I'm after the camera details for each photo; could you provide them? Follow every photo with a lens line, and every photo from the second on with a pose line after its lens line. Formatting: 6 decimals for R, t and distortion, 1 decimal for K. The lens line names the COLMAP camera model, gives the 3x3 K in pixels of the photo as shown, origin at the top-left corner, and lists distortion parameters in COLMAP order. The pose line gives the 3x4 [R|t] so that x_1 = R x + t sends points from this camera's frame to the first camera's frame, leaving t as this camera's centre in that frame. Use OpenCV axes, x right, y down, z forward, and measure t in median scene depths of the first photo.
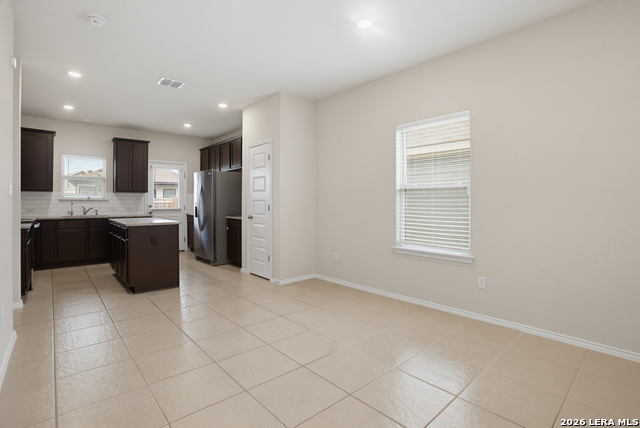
lens RADIAL K [[312.1, 0, 316.5], [0, 312.1, 205.0], [0, 0, 1]] dist [-0.021578, 0.000271]
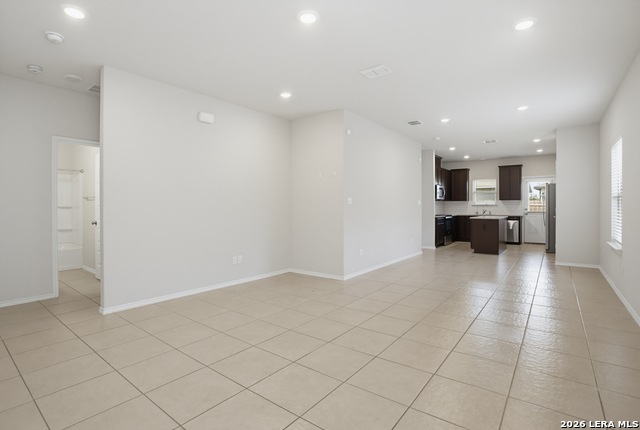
lens RADIAL K [[312.1, 0, 316.5], [0, 312.1, 206.0], [0, 0, 1]] dist [-0.021578, 0.000271]
pose [[0.194186, -0.003921, -0.980957, 0.781351], [-0.006880, 0.999962, -0.005358, 0.003546], [0.980941, 0.007789, 0.194152, -0.251420]]
